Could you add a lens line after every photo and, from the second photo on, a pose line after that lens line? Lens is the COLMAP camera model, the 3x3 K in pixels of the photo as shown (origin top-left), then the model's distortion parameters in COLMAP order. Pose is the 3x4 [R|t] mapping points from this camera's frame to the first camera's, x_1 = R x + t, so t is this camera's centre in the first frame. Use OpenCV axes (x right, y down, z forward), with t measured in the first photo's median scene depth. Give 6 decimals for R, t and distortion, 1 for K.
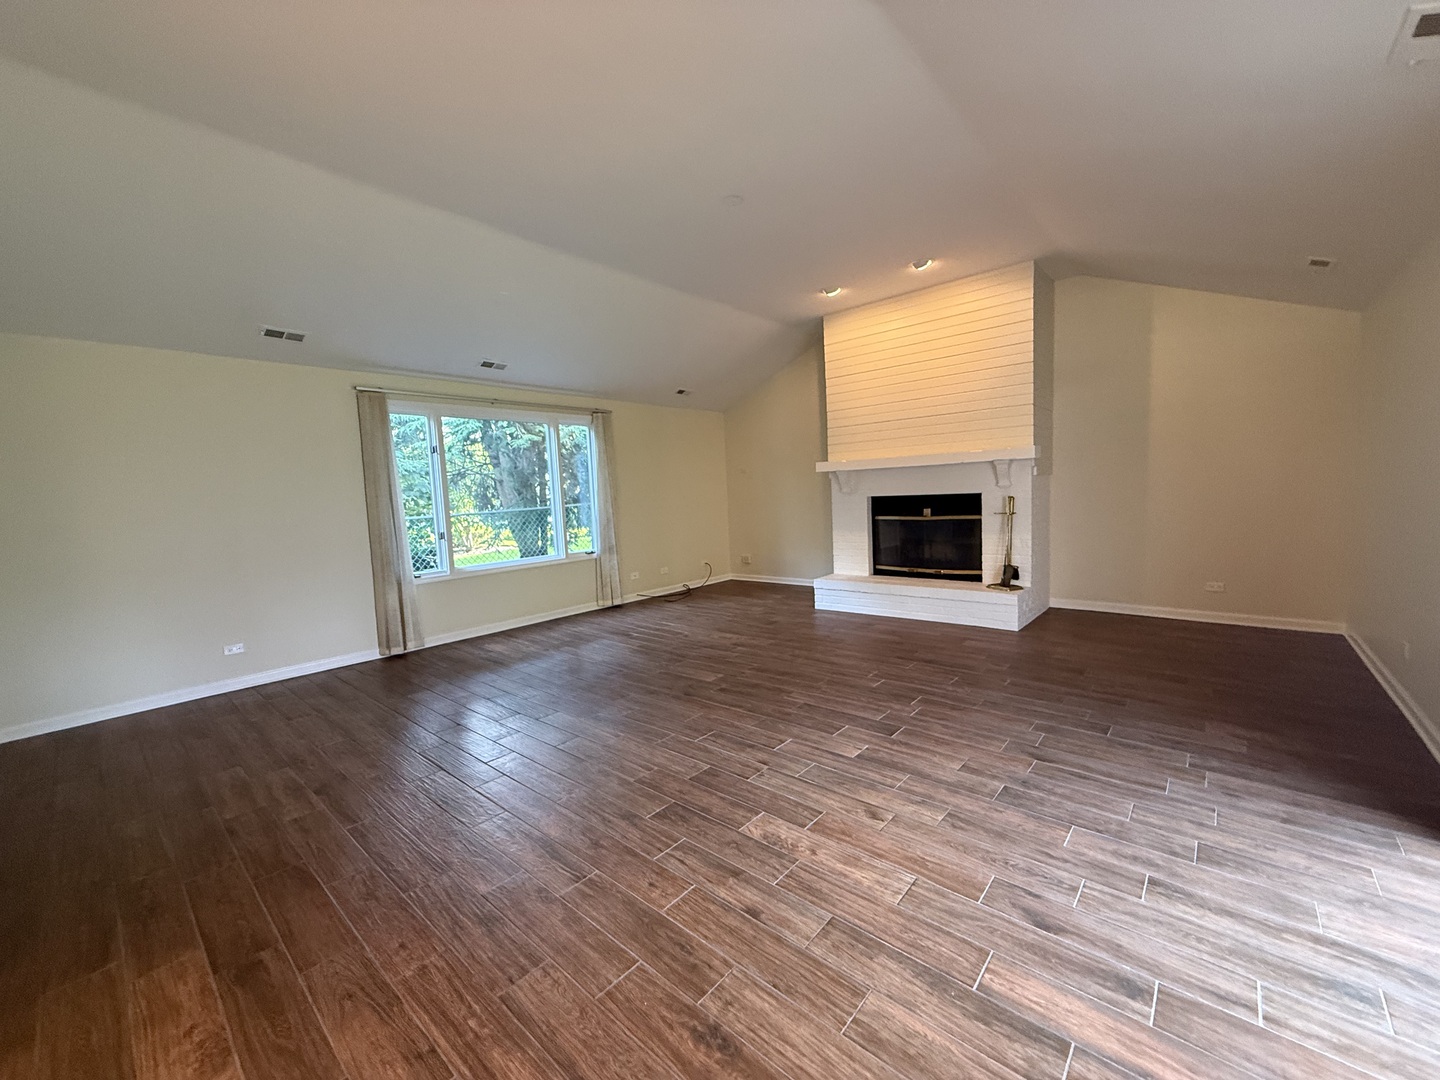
lens RADIAL K [[578.3, 0, 708.8], [0, 578.3, 545.4], [0, 0, 1]] dist [-0.001066, 0.000128]
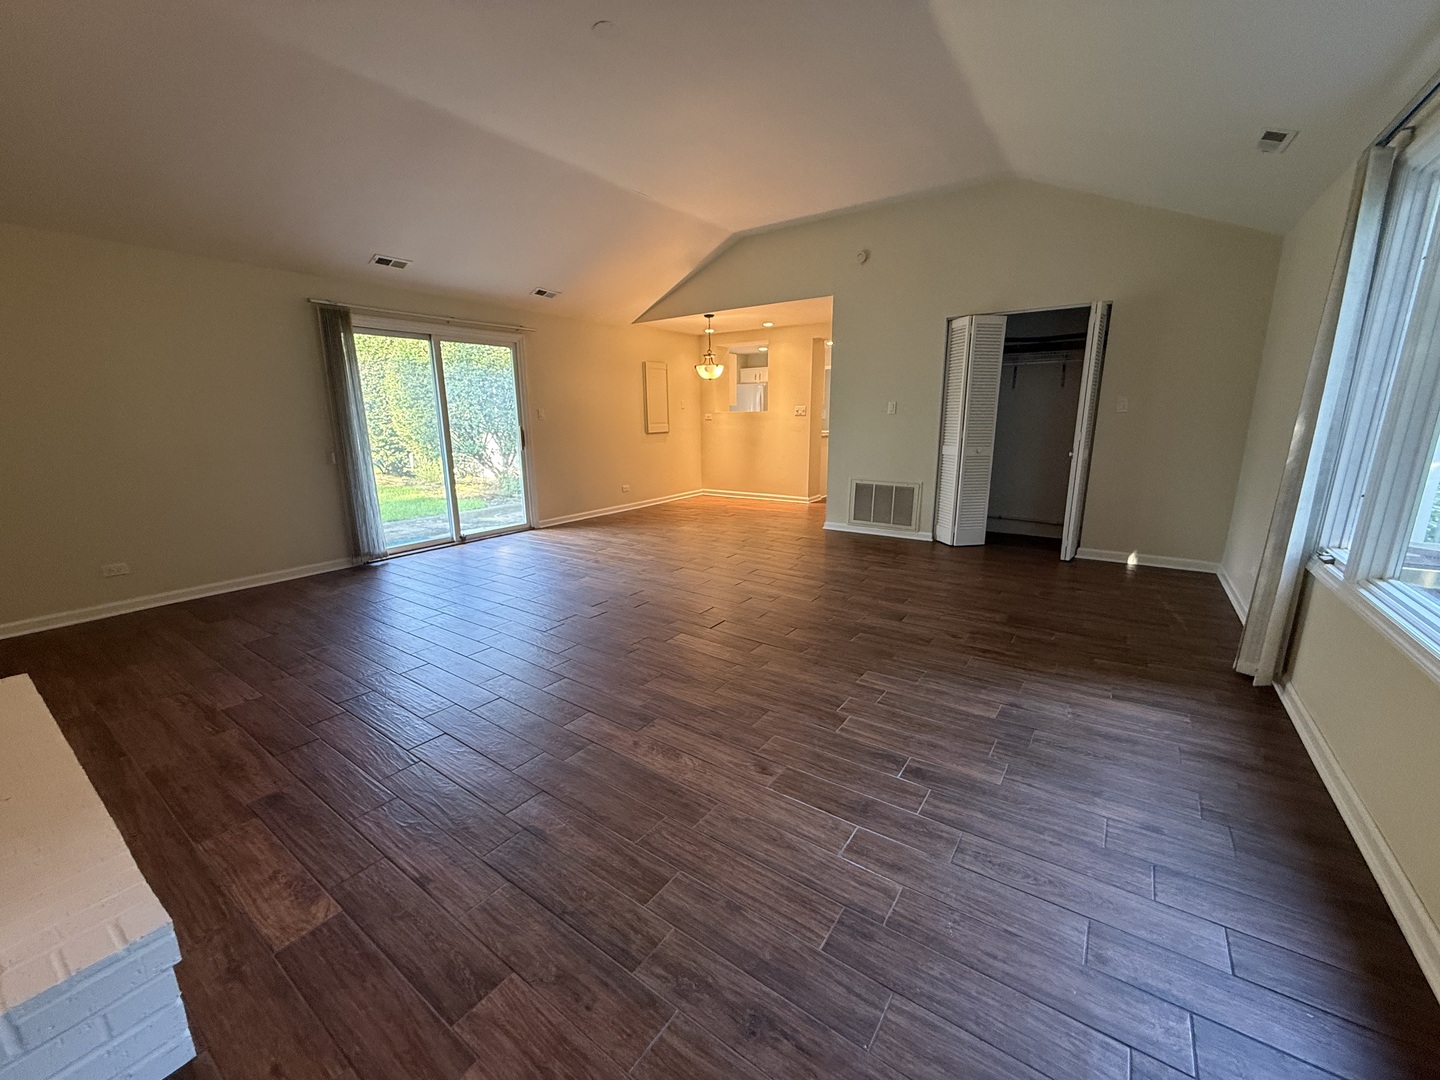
lens RADIAL K [[578.3, 0, 715.4], [0, 578.3, 542.3], [0, 0, 1]] dist [-0.001066, 0.000128]
pose [[-0.990947, 0.081713, -0.106522, 0.029044], [0.044274, 0.947957, 0.315306, -0.150863], [0.126743, 0.307735, -0.942993, 1.617857]]
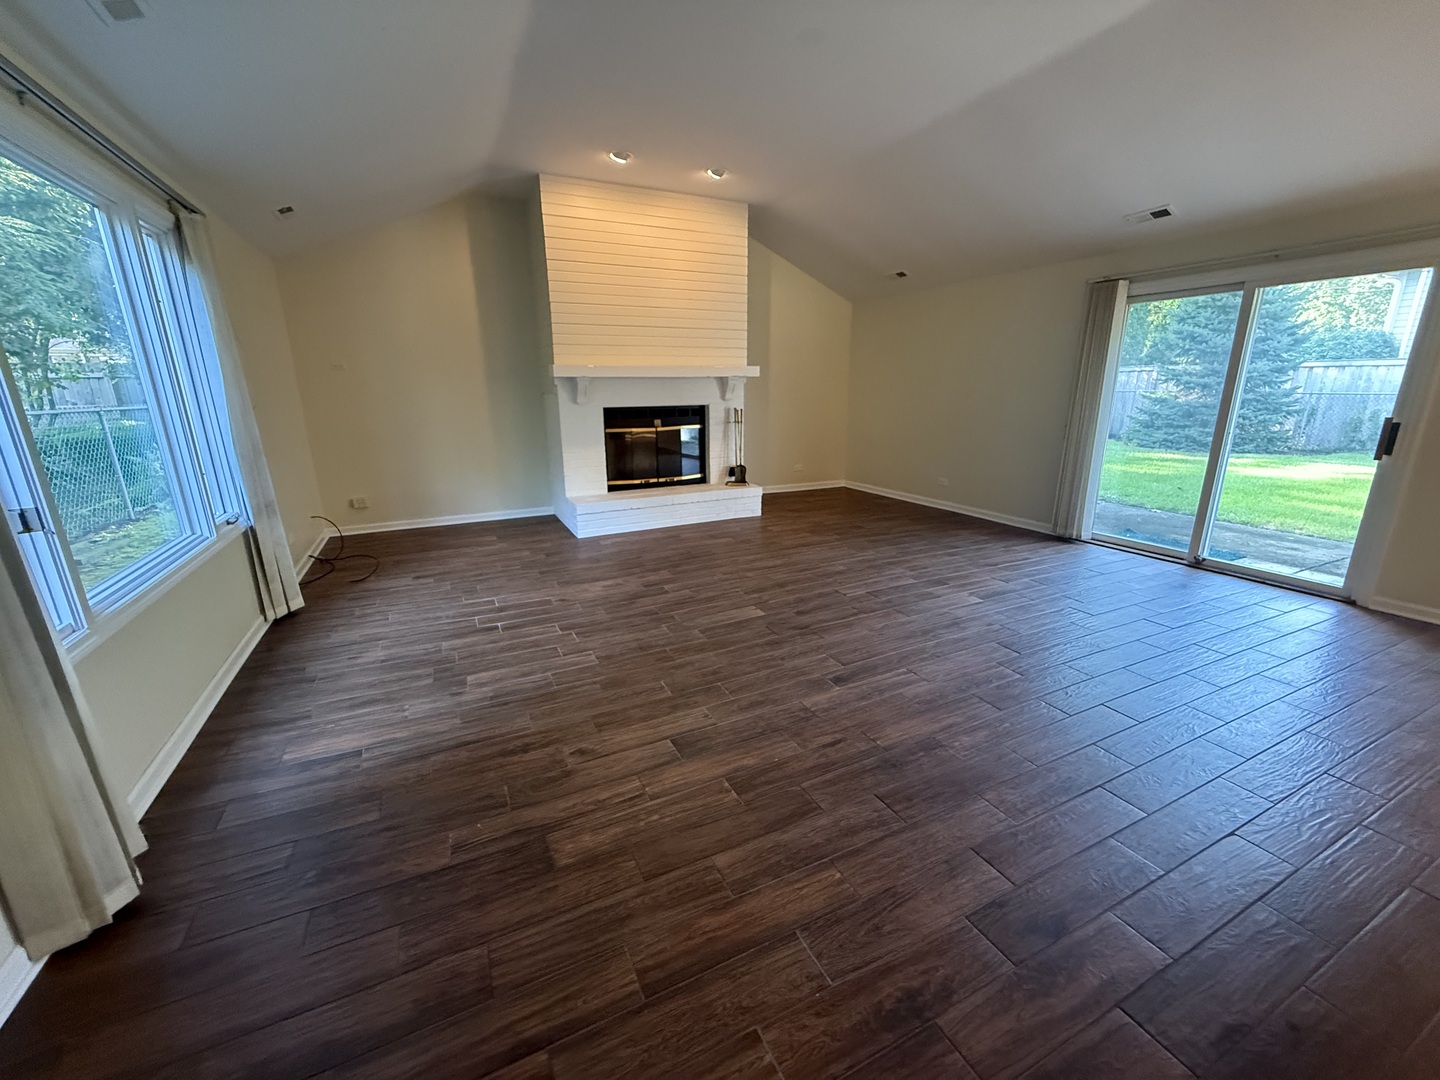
lens RADIAL K [[578.3, 0, 717.2], [0, 578.3, 546.1], [0, 0, 1]] dist [-0.001066, 0.000128]
pose [[0.376225, -0.208550, 0.902752, -0.743111], [0.077325, 0.978007, 0.193709, -0.044932], [-0.923296, -0.003073, 0.384077, 0.657530]]
